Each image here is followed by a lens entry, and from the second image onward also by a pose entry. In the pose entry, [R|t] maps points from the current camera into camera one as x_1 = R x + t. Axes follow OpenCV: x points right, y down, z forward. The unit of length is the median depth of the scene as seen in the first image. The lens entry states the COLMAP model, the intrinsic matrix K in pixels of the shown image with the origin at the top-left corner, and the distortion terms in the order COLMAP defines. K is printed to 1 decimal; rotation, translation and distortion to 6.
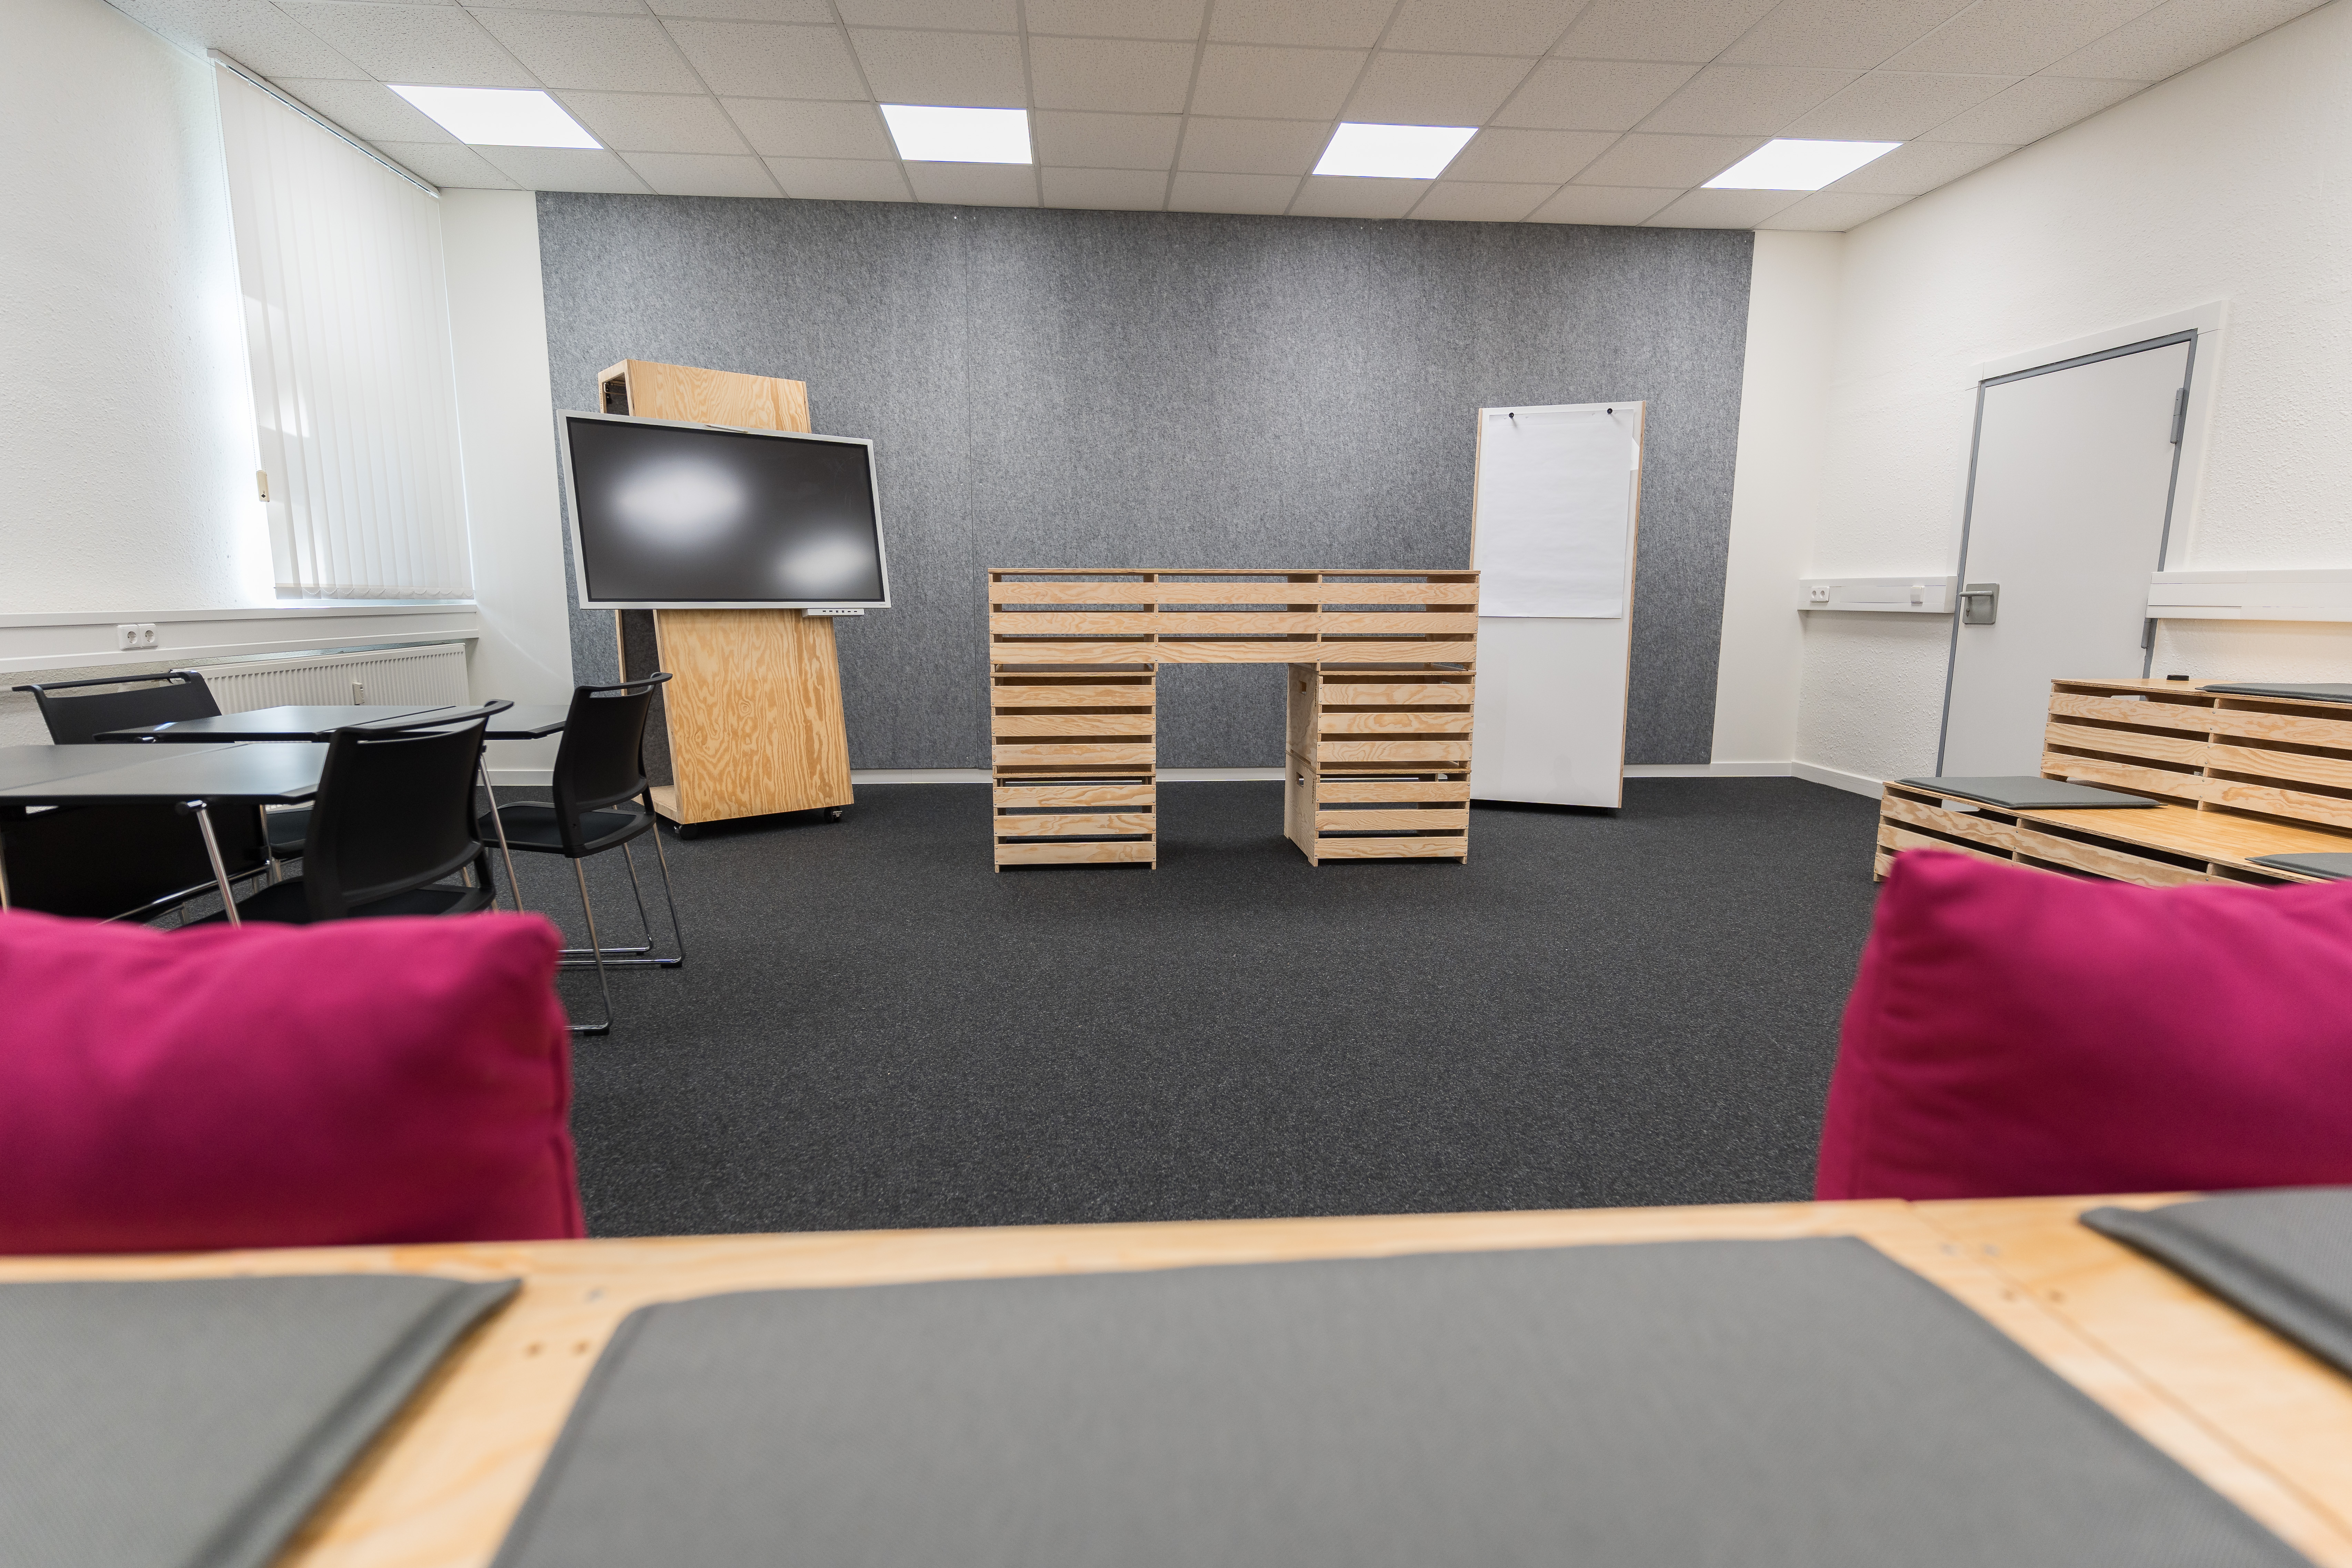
lens RADIAL K [[1143.2, 0, 1169.5], [0, 1143.2, 777.4], [0, 0, 1]] dist [-0.000944, -0.000305]
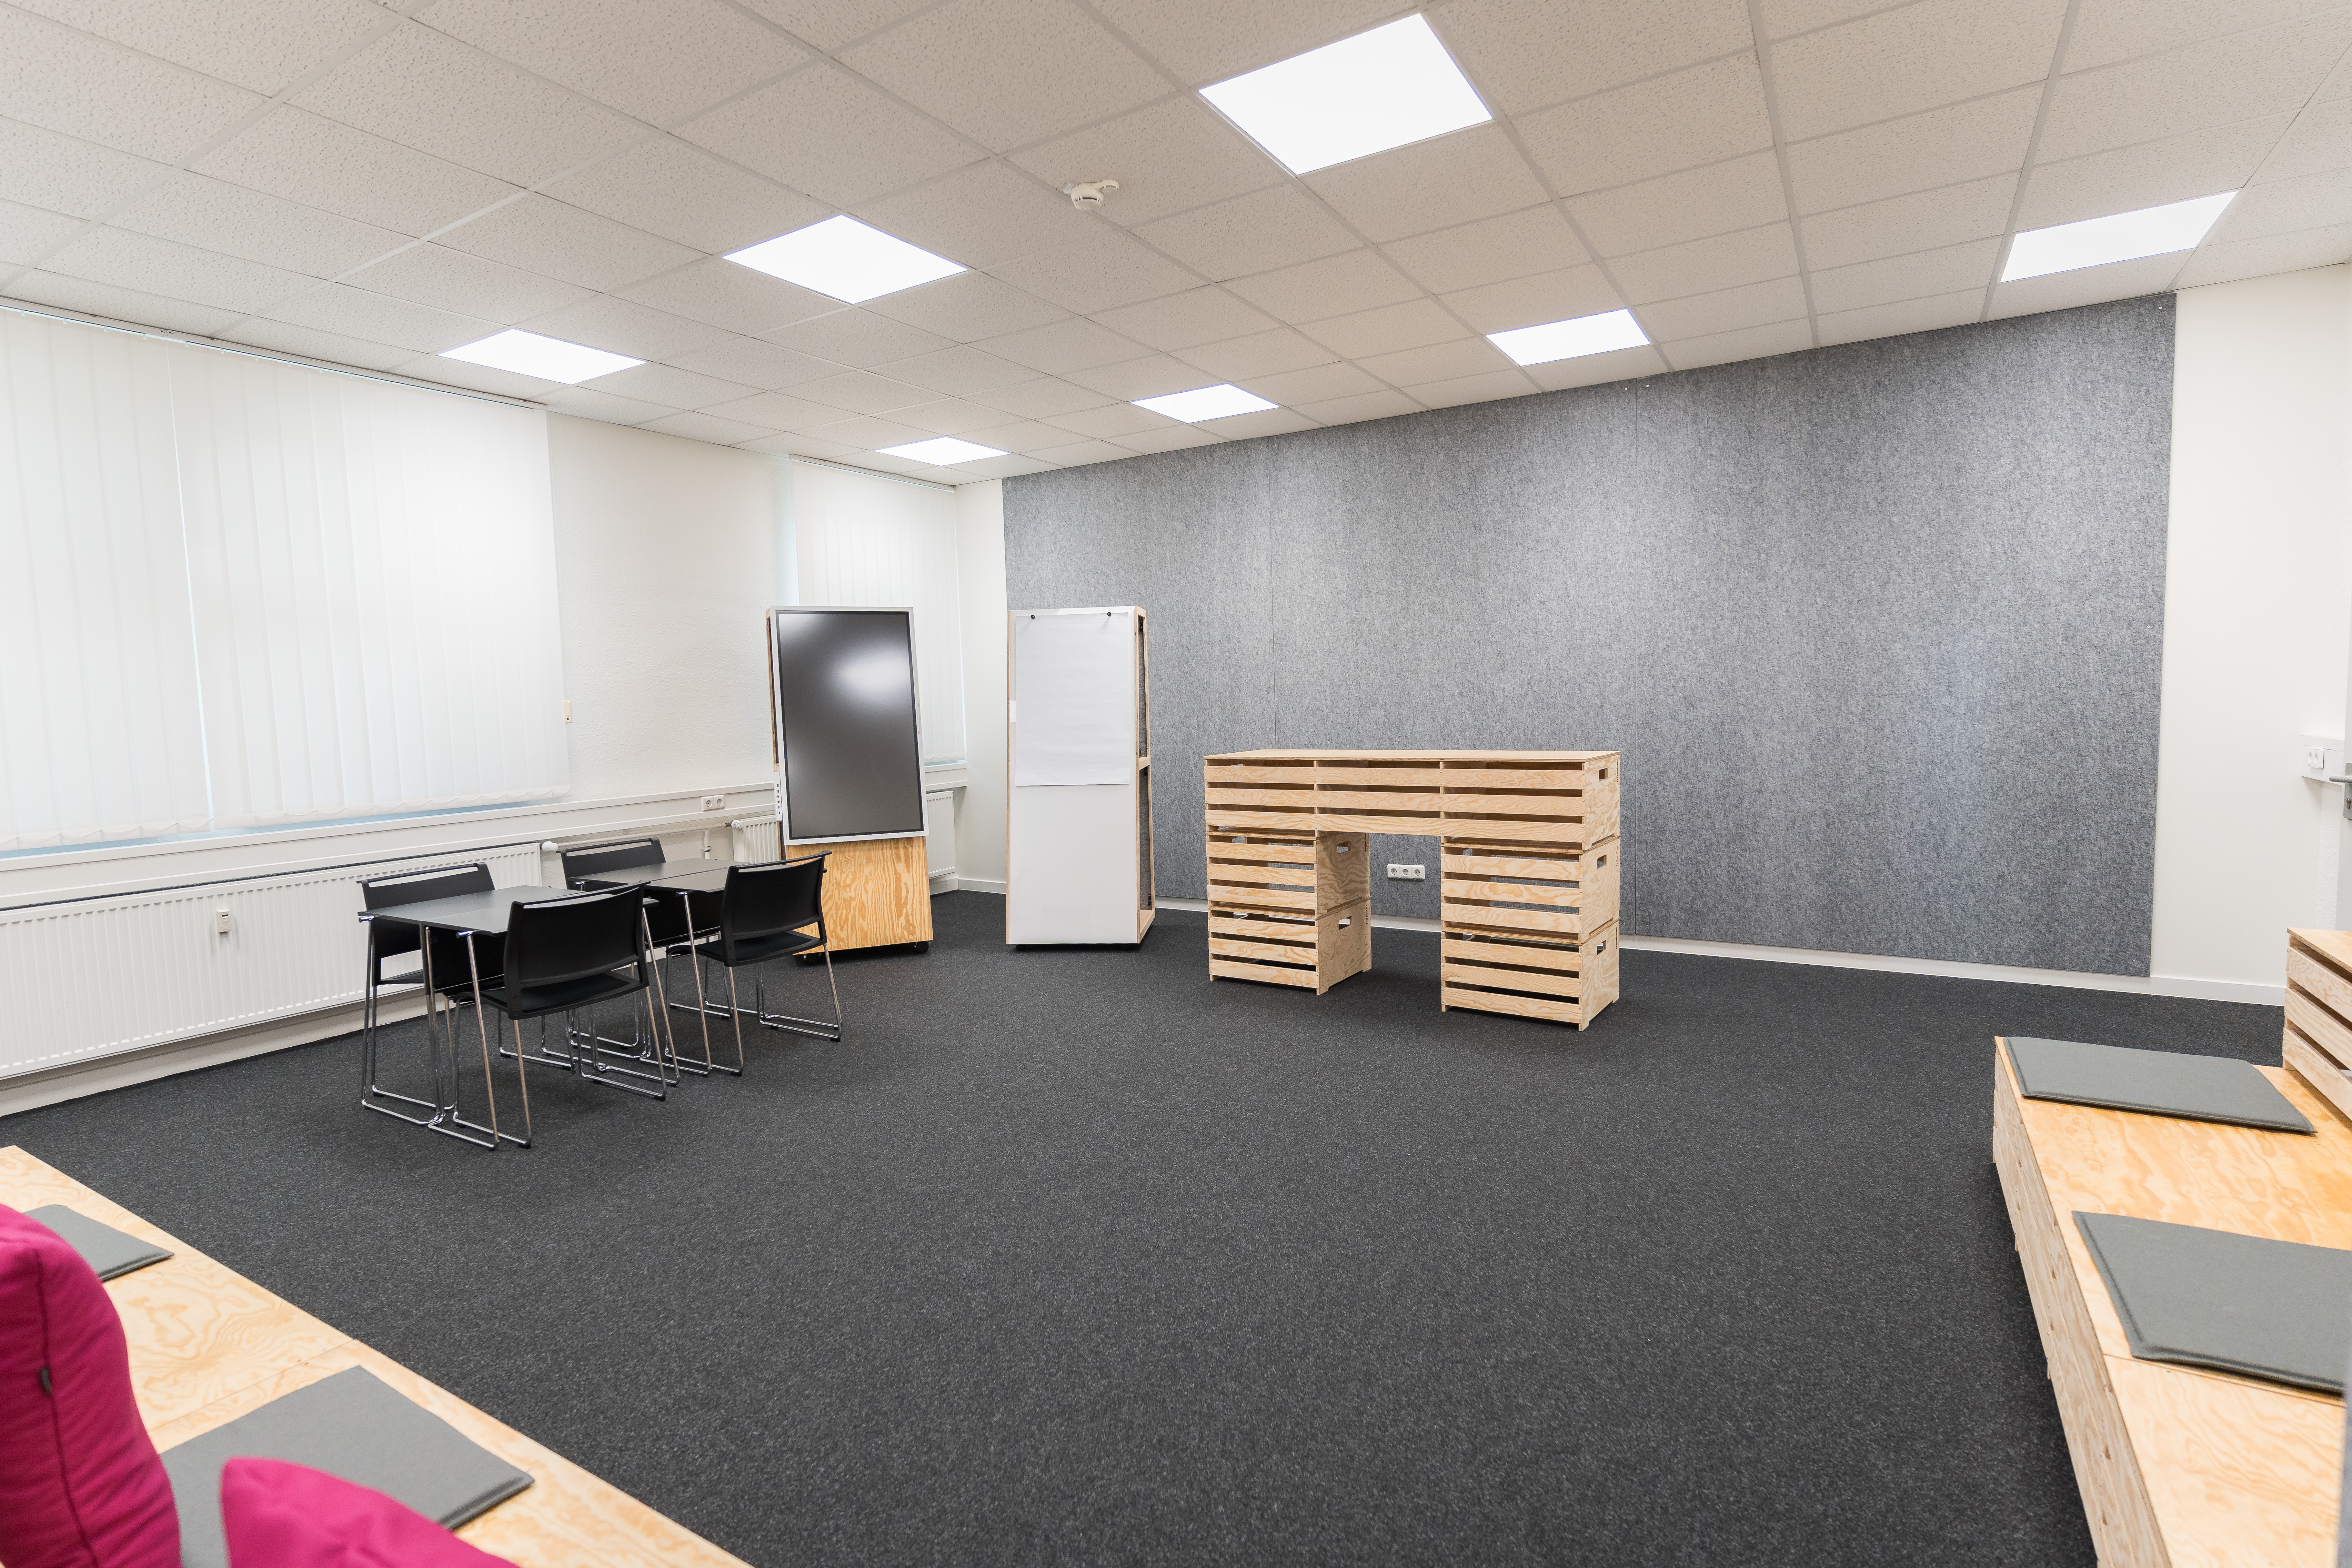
lens RADIAL K [[1143.2, 0, 1169.5], [0, 1143.2, 777.4], [0, 0, 1]] dist [-0.000944, -0.000305]
pose [[0.806509, 0.015013, -0.591032, 0.430895], [-0.062083, 0.996301, -0.059410, -0.063557], [0.587954, 0.084607, 0.804458, 0.005000]]
